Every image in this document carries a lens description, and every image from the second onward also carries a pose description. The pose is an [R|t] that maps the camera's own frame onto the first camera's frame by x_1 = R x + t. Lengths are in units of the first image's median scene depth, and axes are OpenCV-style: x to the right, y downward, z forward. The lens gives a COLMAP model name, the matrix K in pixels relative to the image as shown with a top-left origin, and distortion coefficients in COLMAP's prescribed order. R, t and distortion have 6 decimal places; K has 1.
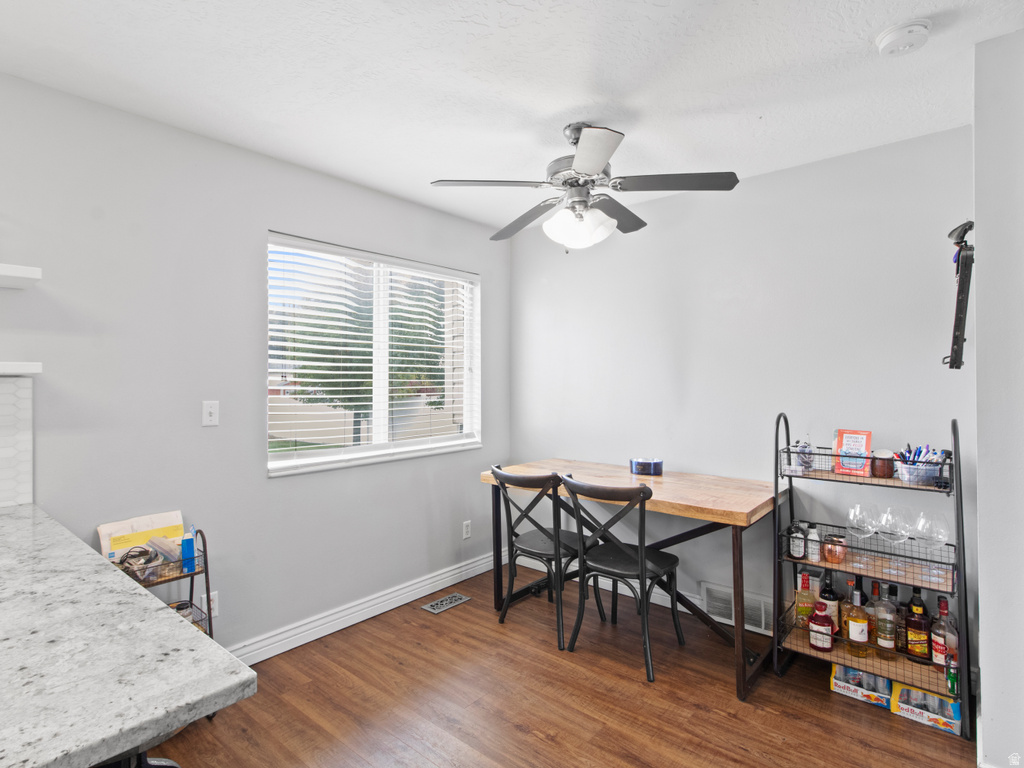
lens RADIAL K [[540.2, 0, 506.5], [0, 540.2, 375.4], [0, 0, 1]] dist [-0.002841, 0.000635]
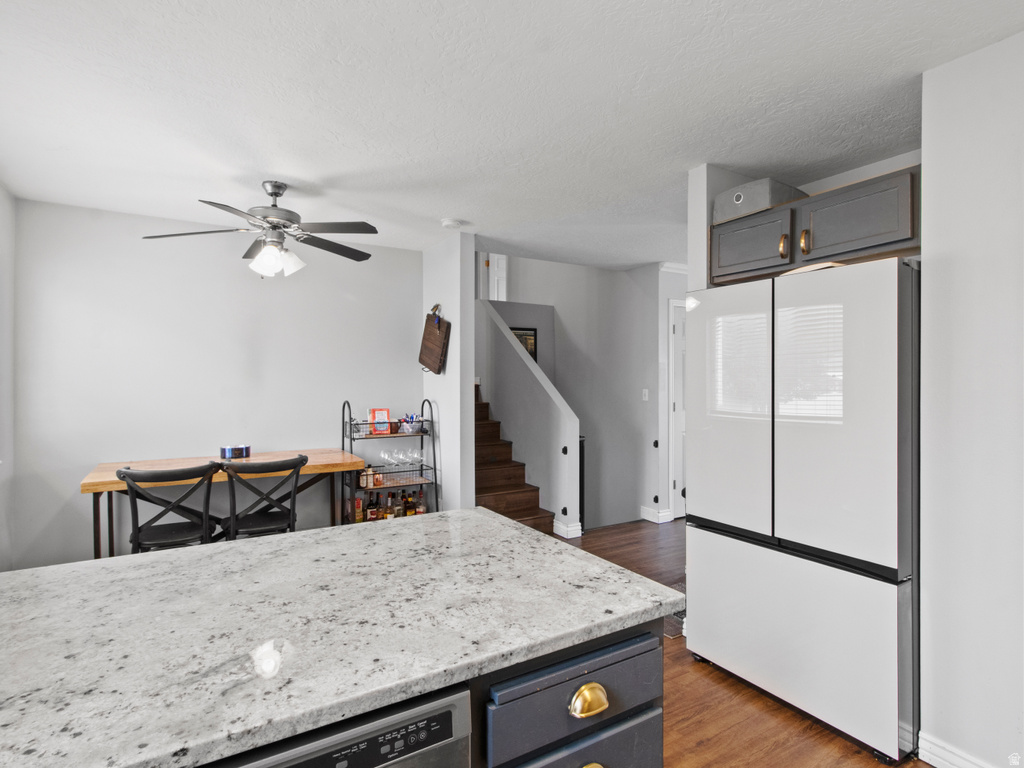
lens RADIAL K [[540.2, 0, 508.2], [0, 540.2, 384.1], [0, 0, 1]] dist [-0.002841, 0.000635]
pose [[0.332895, -0.010030, 0.942910, -0.878028], [-0.004596, 0.999914, 0.012259, 0.000083], [-0.942953, -0.008414, 0.332821, 0.039475]]
